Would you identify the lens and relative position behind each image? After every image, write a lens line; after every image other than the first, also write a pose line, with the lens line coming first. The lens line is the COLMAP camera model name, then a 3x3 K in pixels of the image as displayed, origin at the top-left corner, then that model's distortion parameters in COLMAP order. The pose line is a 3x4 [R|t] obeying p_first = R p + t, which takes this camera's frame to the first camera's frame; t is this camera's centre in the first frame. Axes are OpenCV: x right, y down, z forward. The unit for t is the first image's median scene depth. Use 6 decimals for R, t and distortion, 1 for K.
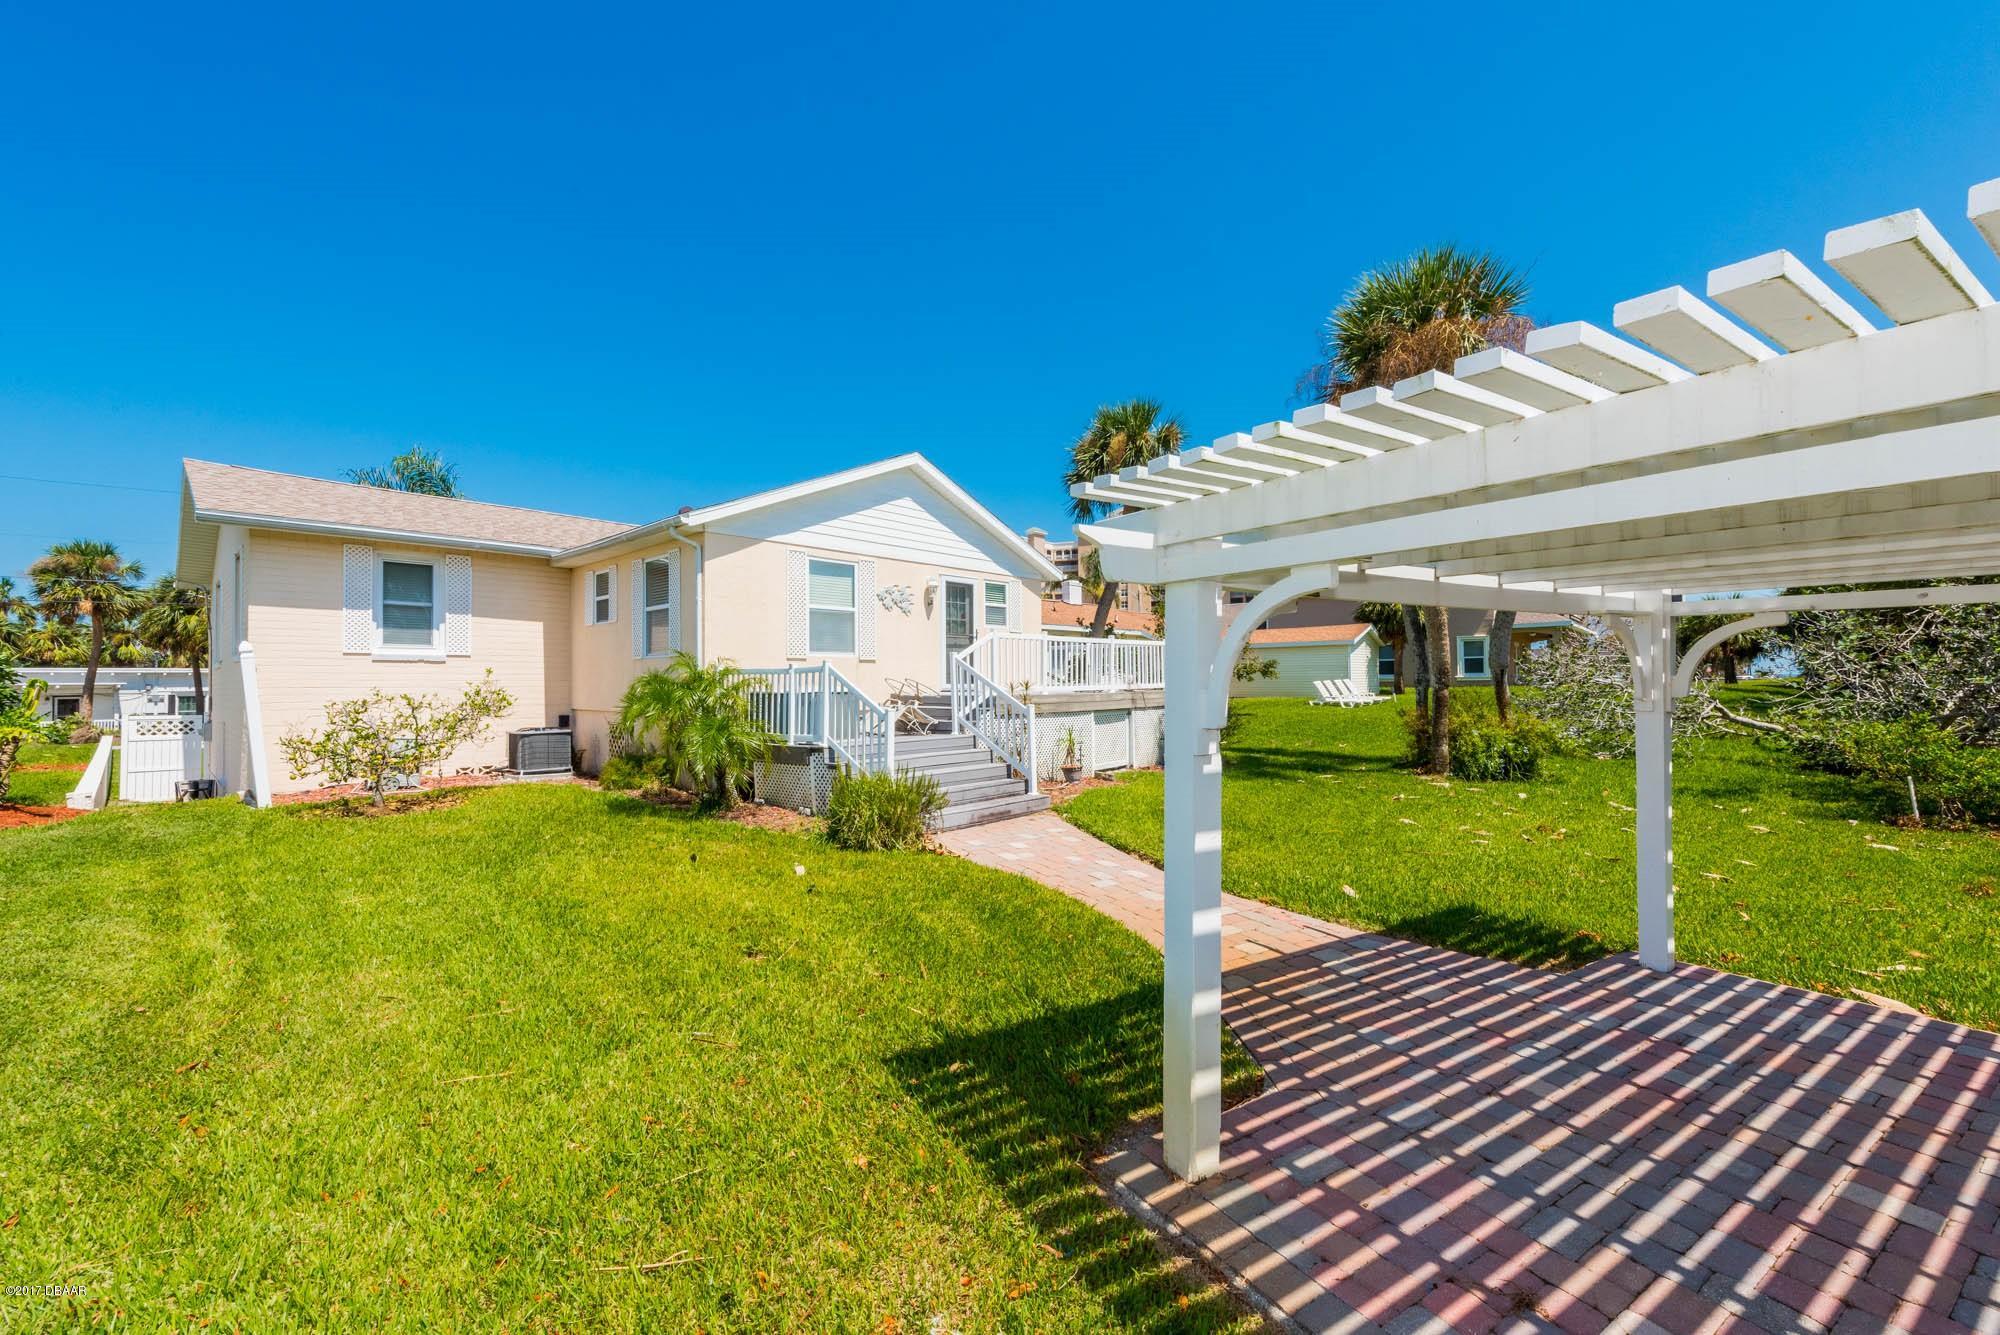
lens RADIAL K [[780.4, 0, 1009.8], [0, 780.4, 673.6], [0, 0, 1]] dist [0.008154, -0.001042]
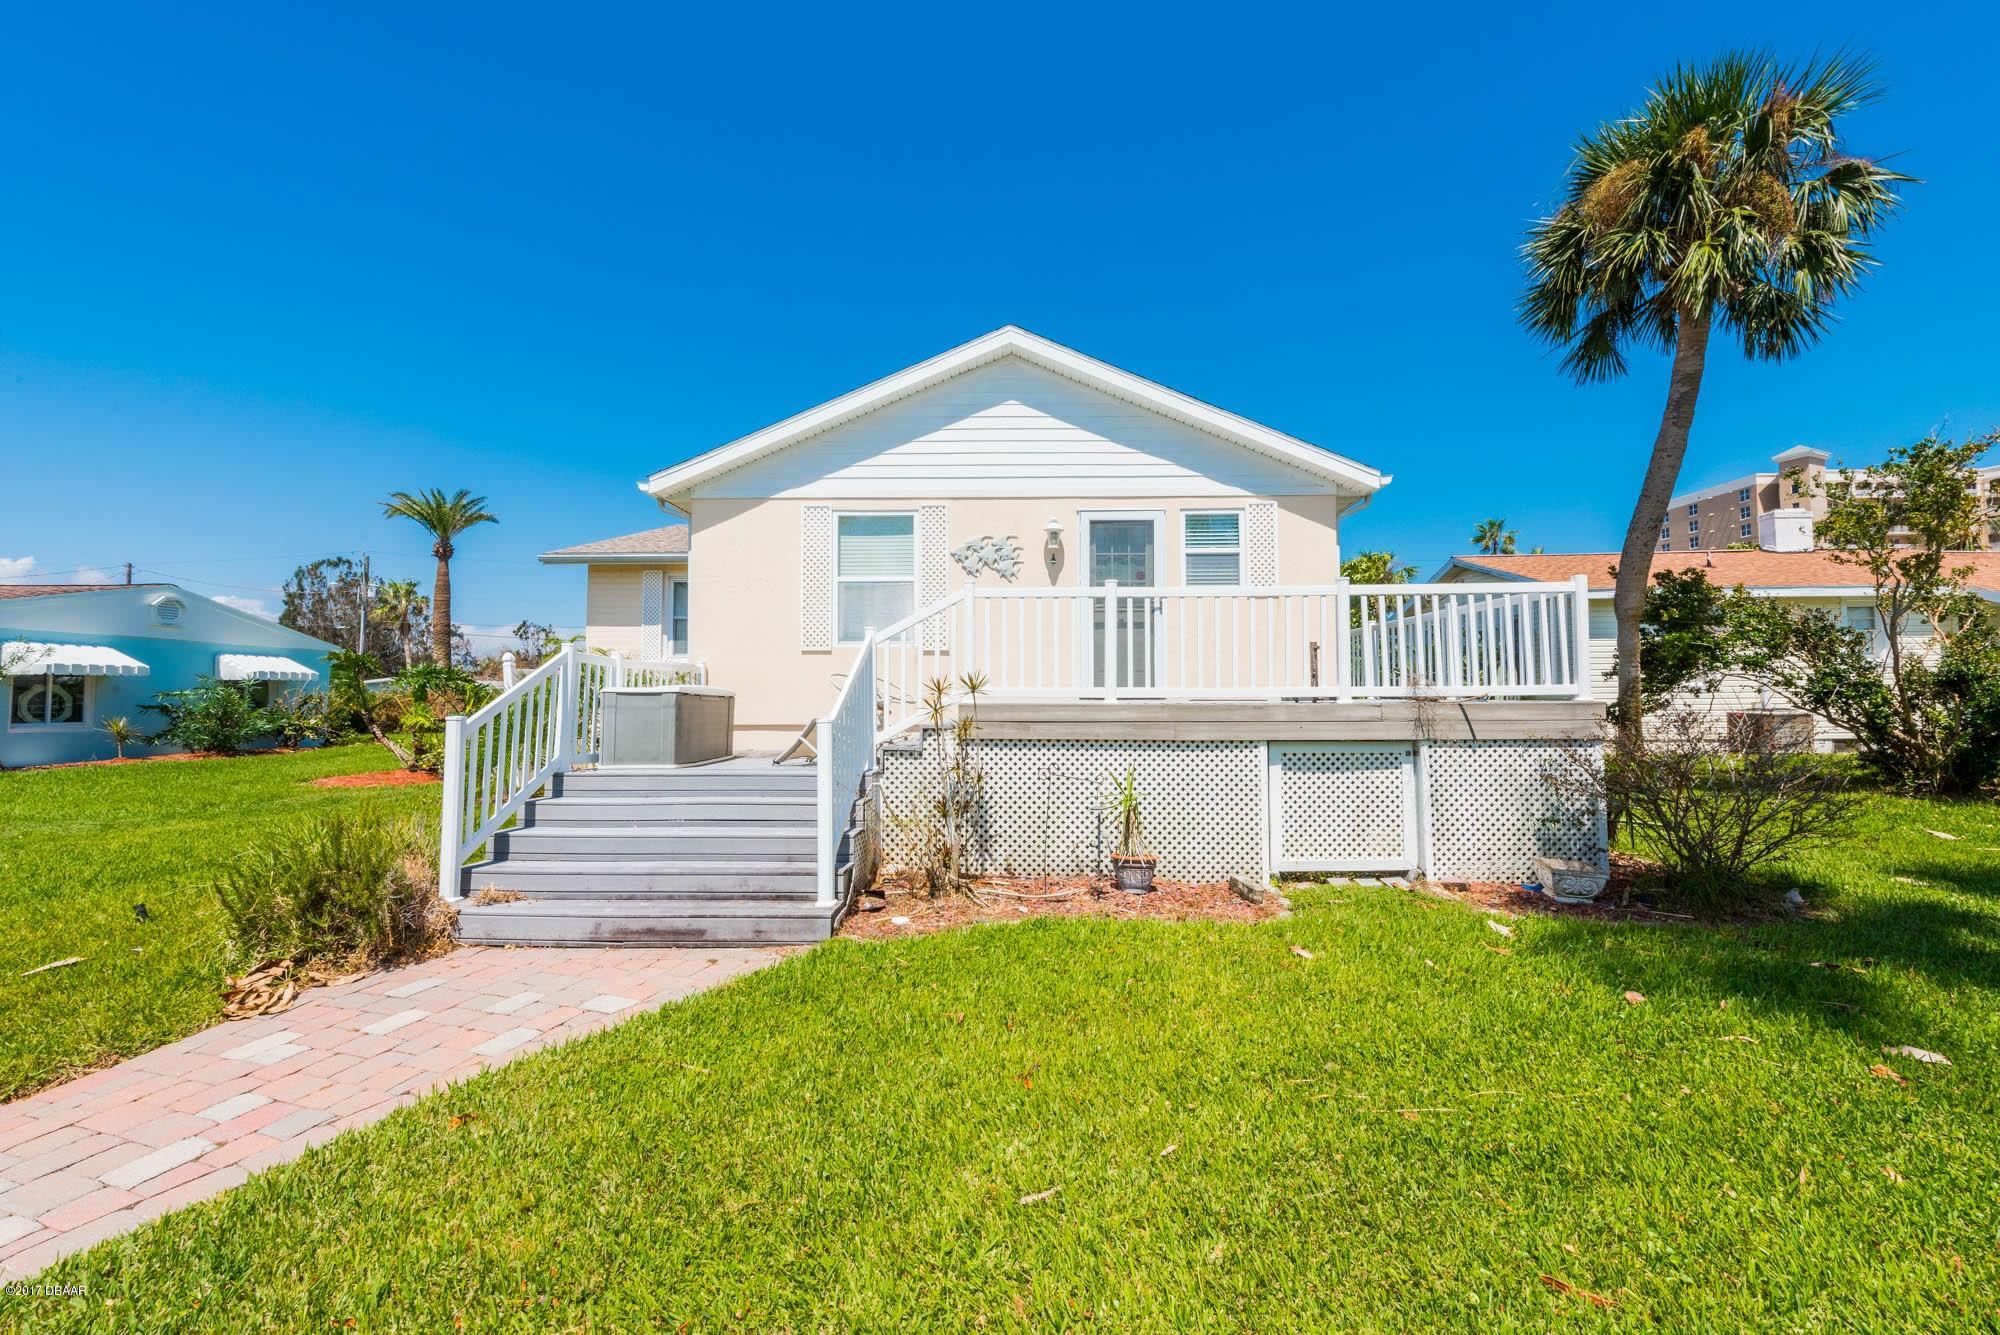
lens RADIAL K [[780.4, 0, 1001.0], [0, 780.4, 679.9], [0, 0, 1]] dist [0.008154, -0.001042]
pose [[0.656295, -0.012576, -0.754400, 0.334371], [0.005284, 0.999913, -0.012072, 0.014687], [0.754486, 0.003937, 0.656304, 0.538892]]
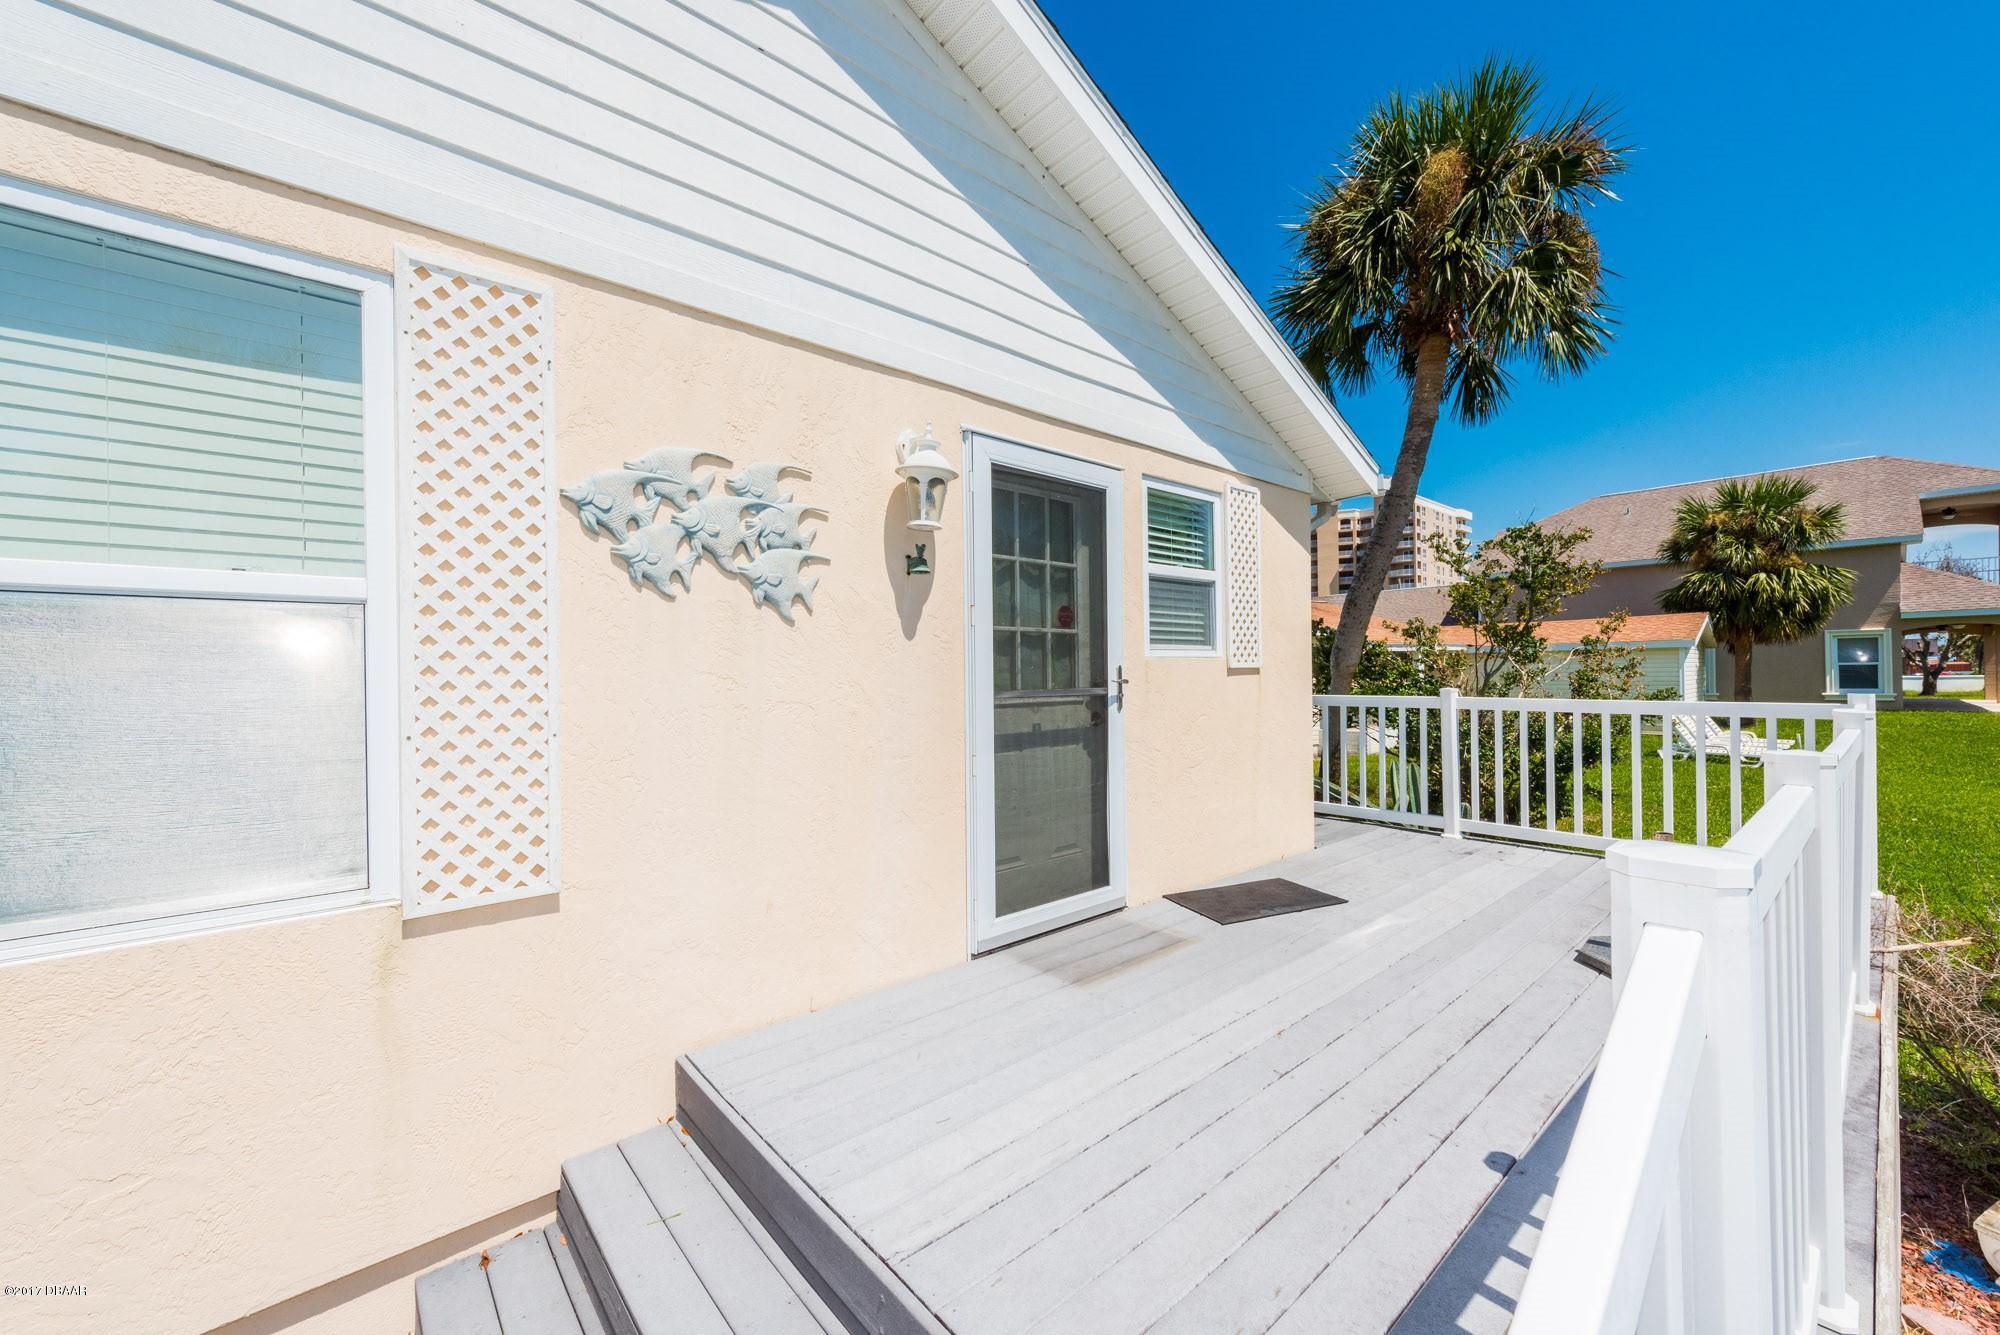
lens RADIAL K [[780.4, 0, 1015.0], [0, 780.4, 671.5], [0, 0, 1]] dist [0.008154, -0.001042]
pose [[0.994816, -0.006079, -0.101513, -0.051866], [0.006719, 0.999960, 0.005971, -0.058827], [0.101473, -0.006622, 0.994816, 0.768962]]
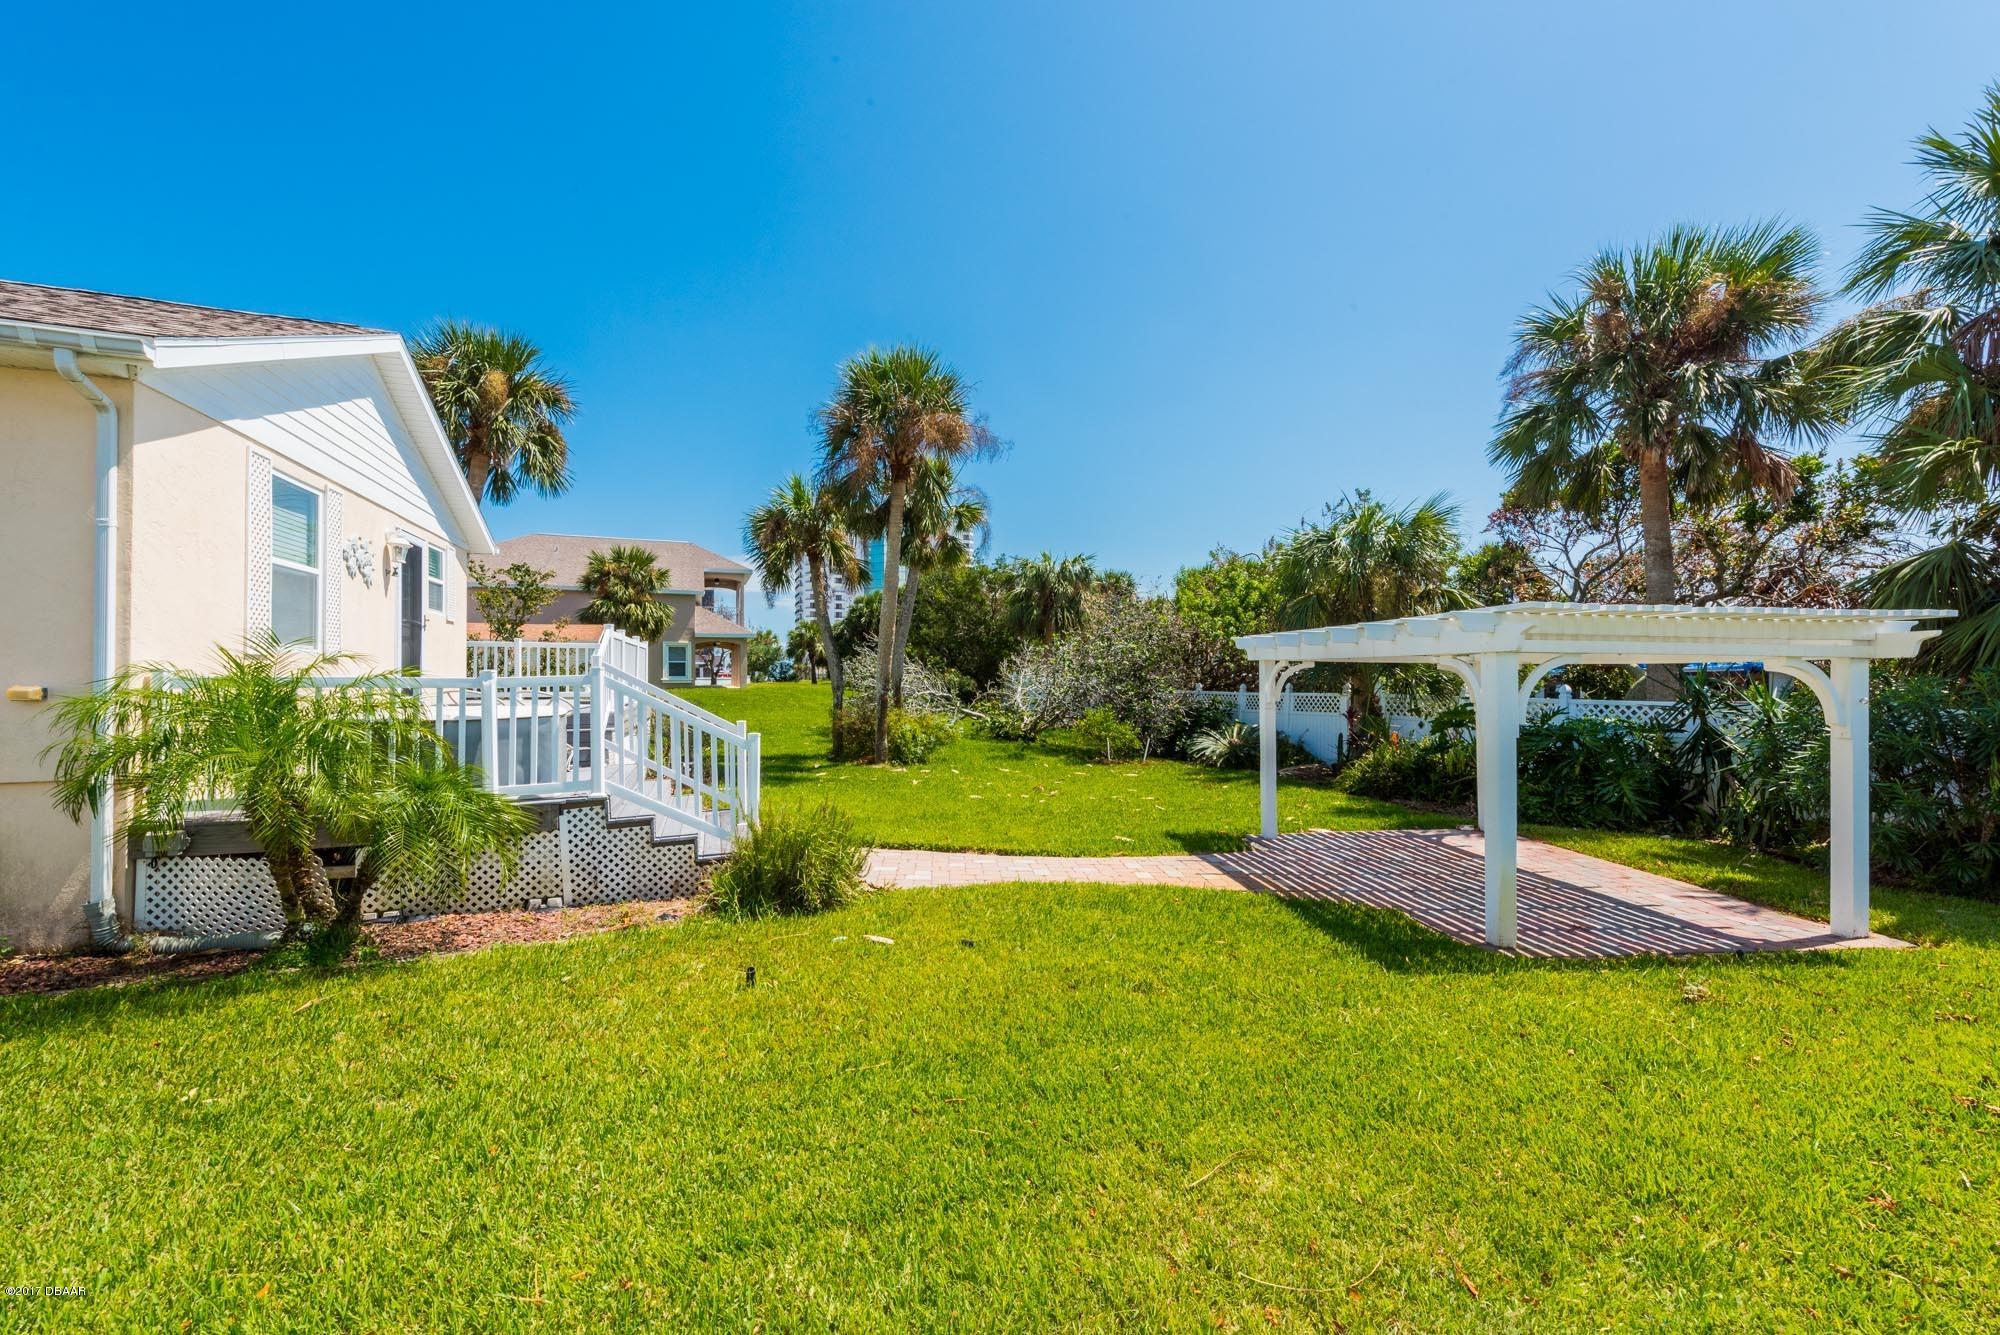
lens RADIAL K [[780.4, 0, 1002.5], [0, 780.4, 676.2], [0, 0, 1]] dist [0.008154, -0.001042]
pose [[0.458306, 0.006643, 0.888770, -0.433405], [-0.010451, 0.999943, -0.002085, -0.007632], [-0.888733, -0.008333, 0.458349, 0.247387]]
